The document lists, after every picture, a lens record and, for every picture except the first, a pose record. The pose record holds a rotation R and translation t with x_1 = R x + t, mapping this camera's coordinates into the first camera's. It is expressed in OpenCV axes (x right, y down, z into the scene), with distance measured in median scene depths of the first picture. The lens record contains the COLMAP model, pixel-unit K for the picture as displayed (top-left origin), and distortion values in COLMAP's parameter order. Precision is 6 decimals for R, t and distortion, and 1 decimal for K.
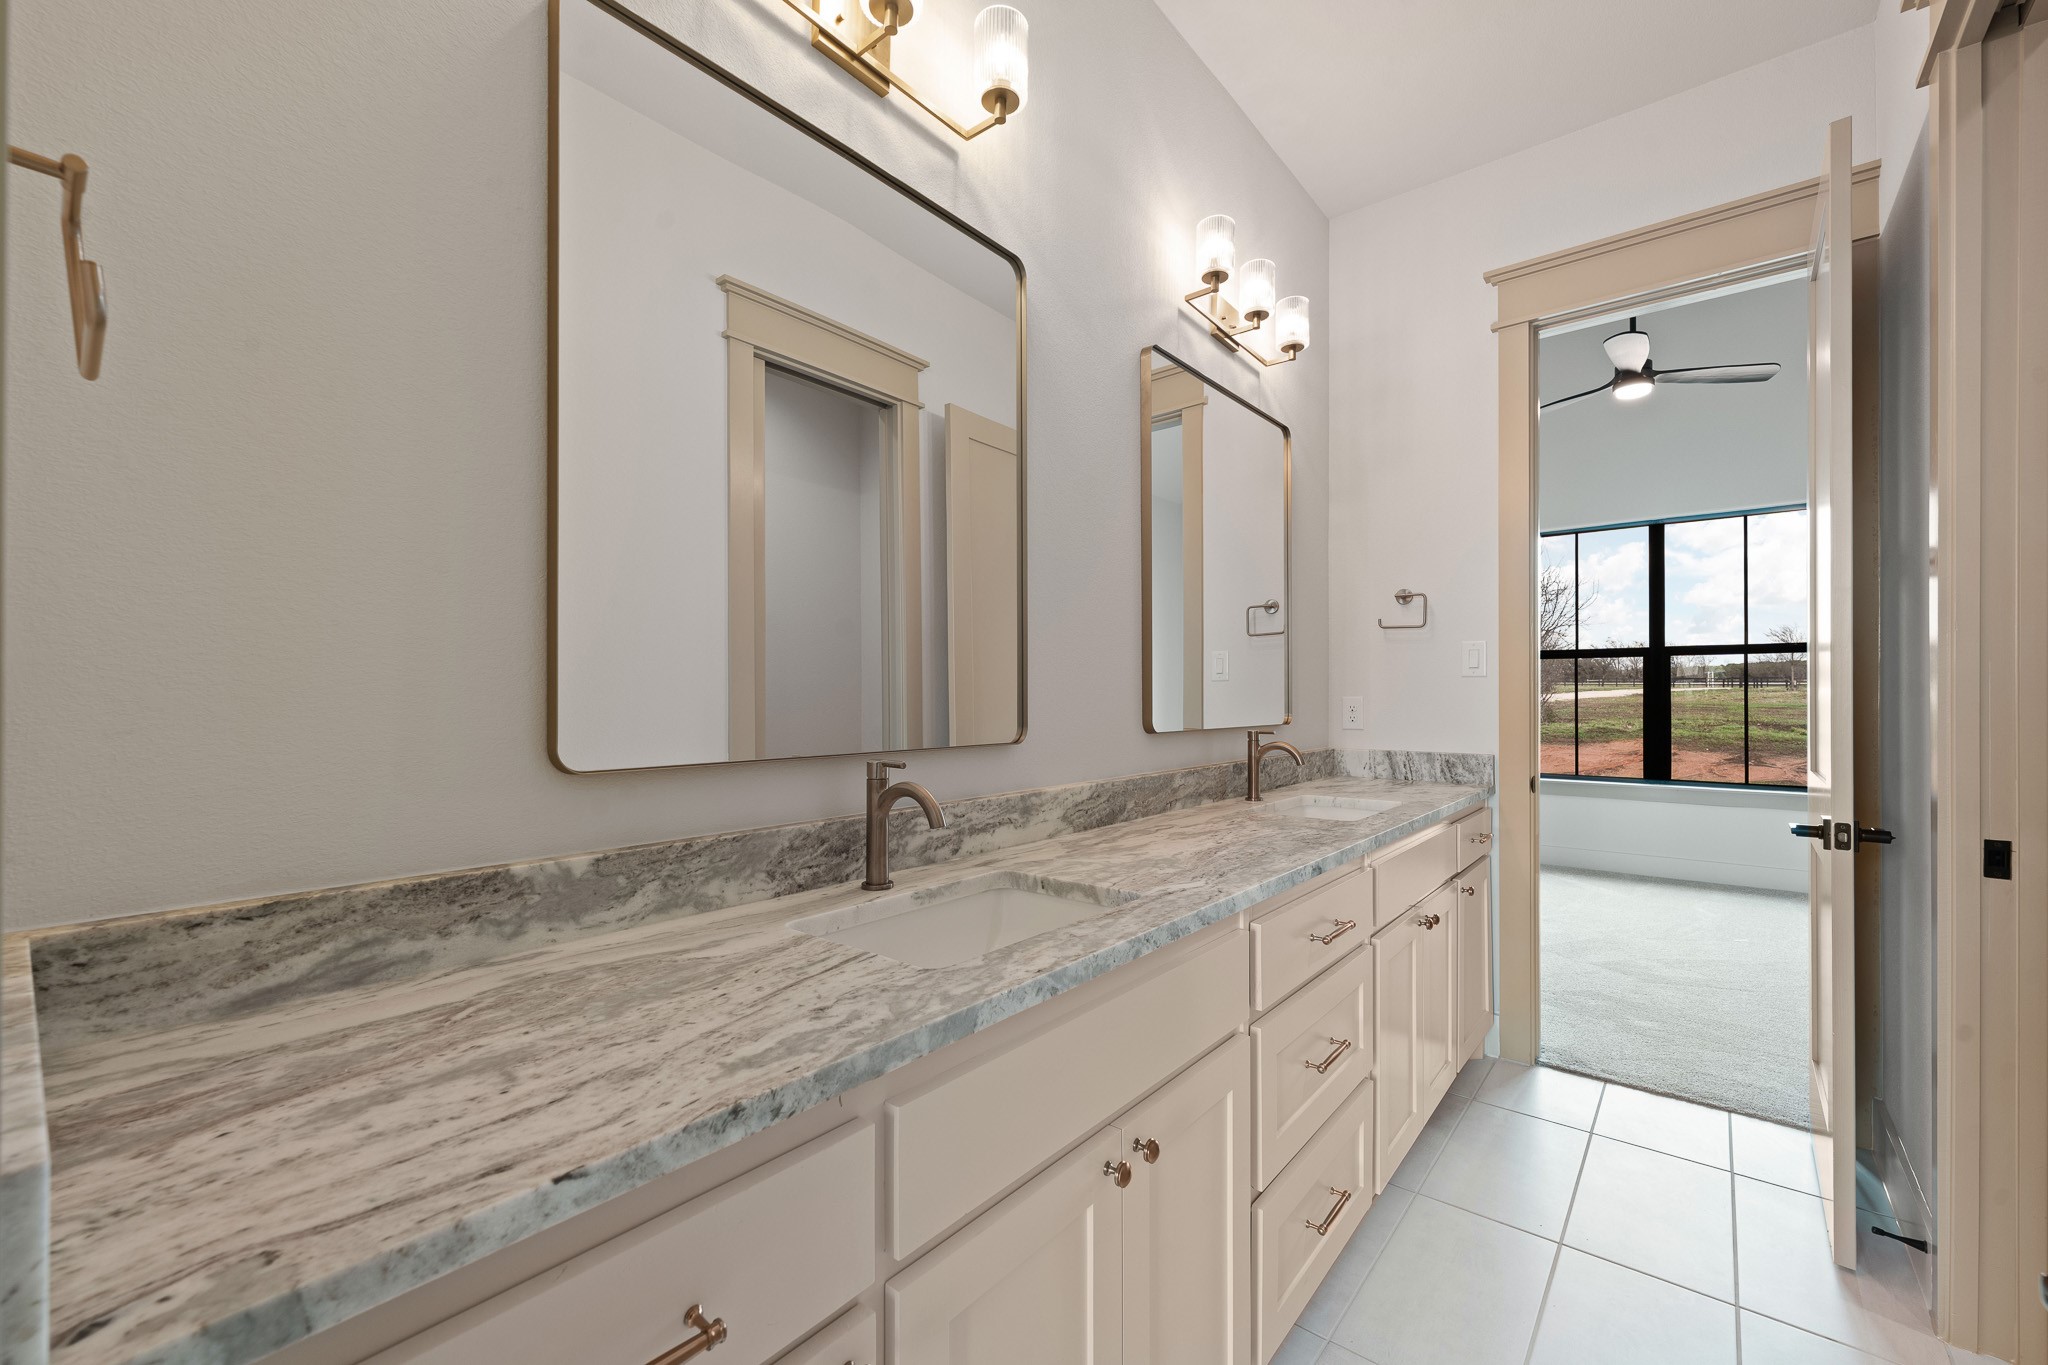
lens RADIAL K [[833.6, 0, 1033.6], [0, 833.6, 698.3], [0, 0, 1]] dist [-0.004073, -0.000568]
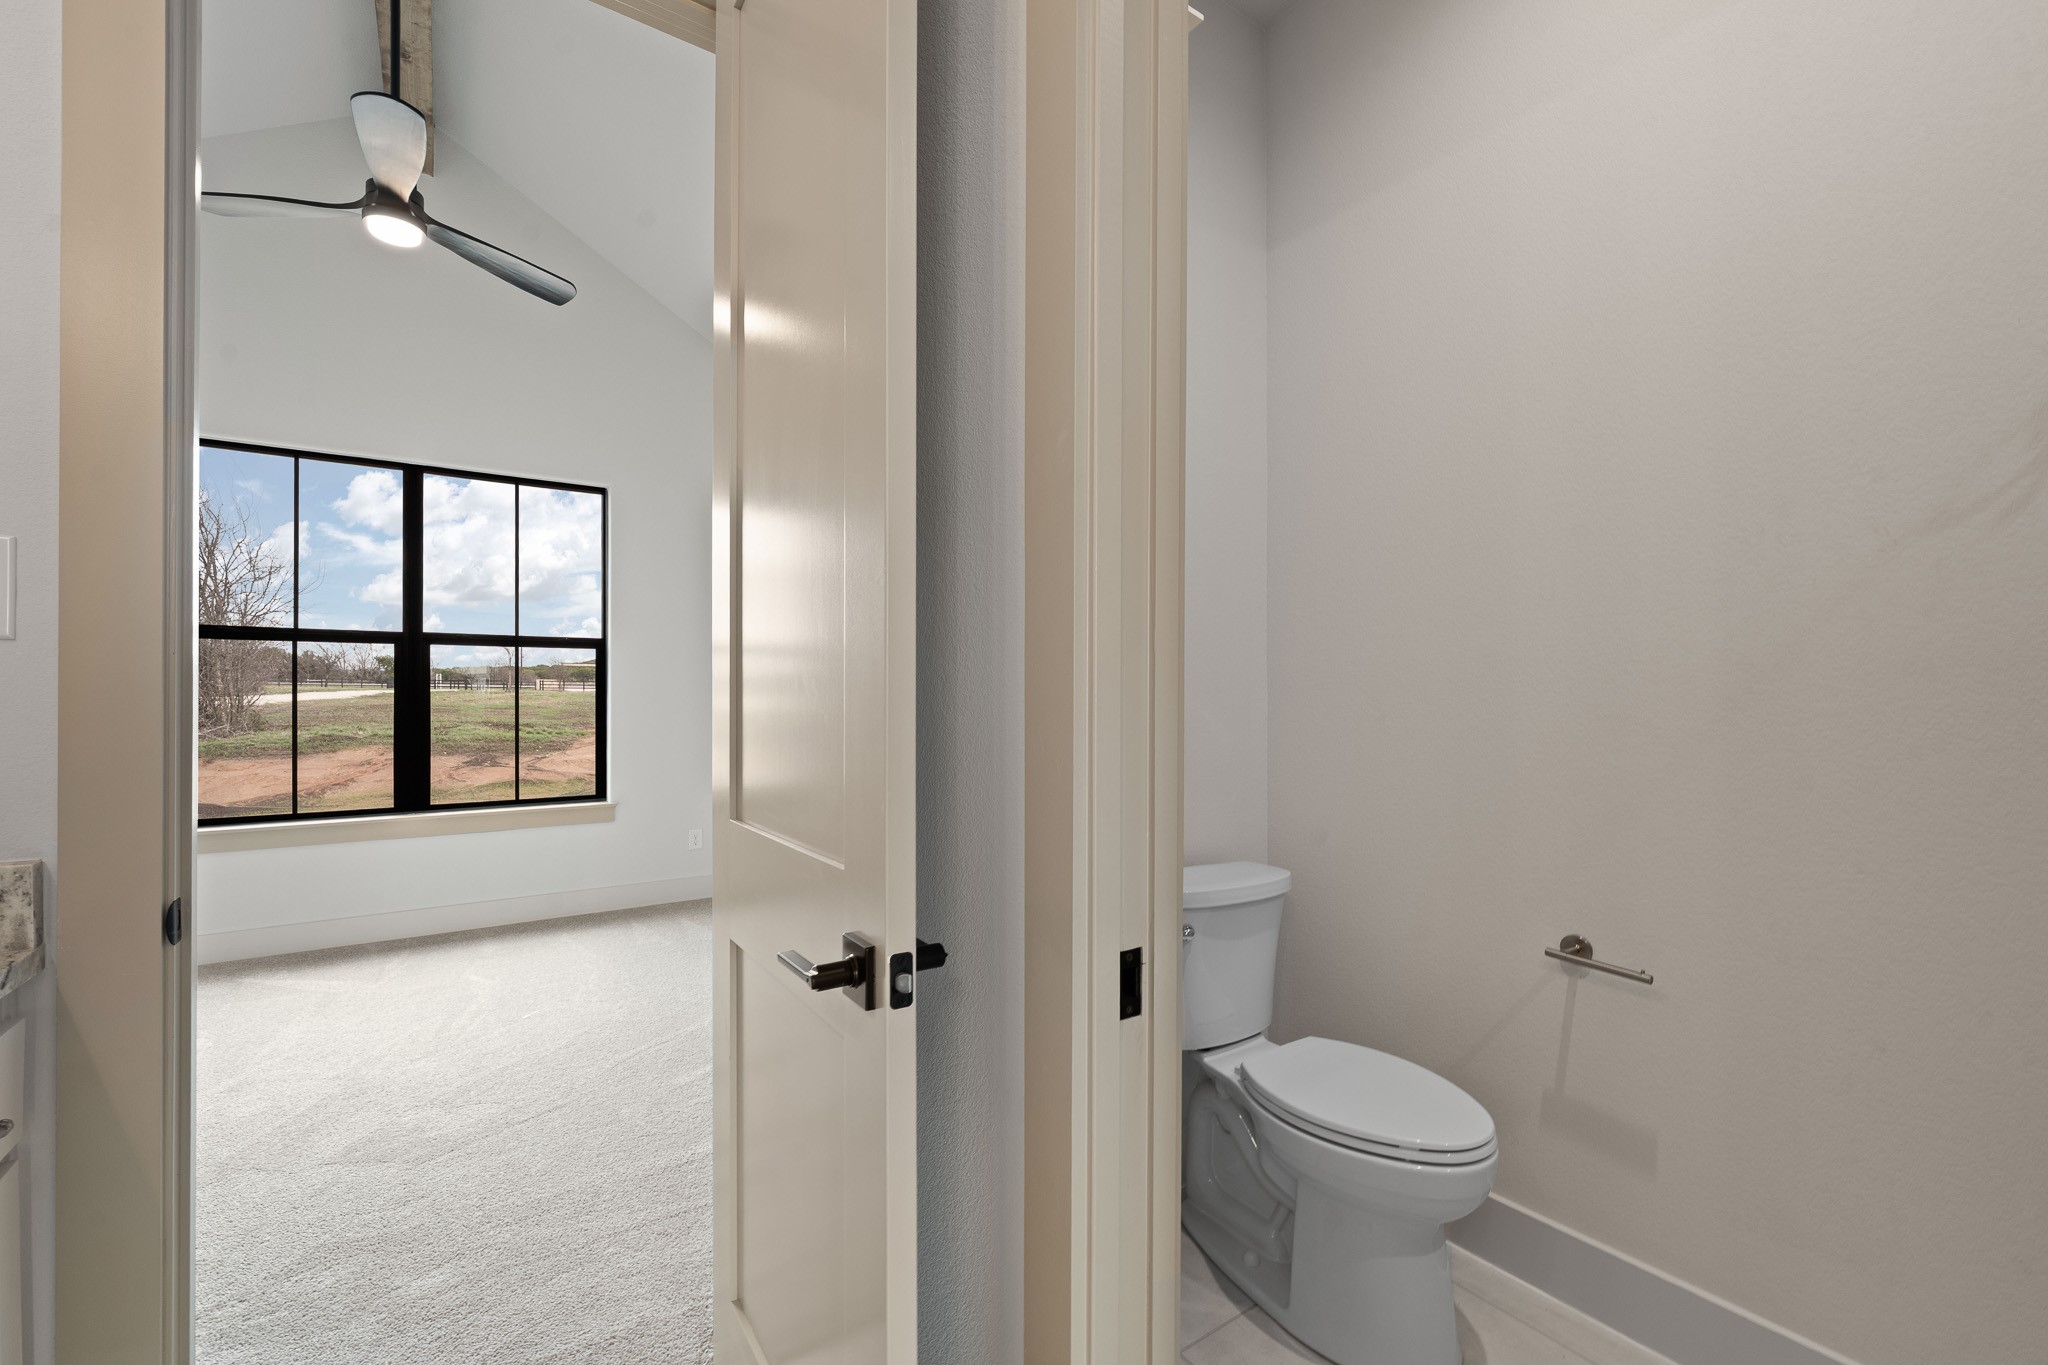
lens RADIAL K [[833.6, 0, 1017.3], [0, 833.6, 690.3], [0, 0, 1]] dist [-0.004073, -0.000568]
pose [[0.273211, 0.008499, 0.961917, 0.161846], [0.003261, 0.999947, -0.009761, 0.000432], [-0.961949, 0.005803, 0.273169, 0.248075]]
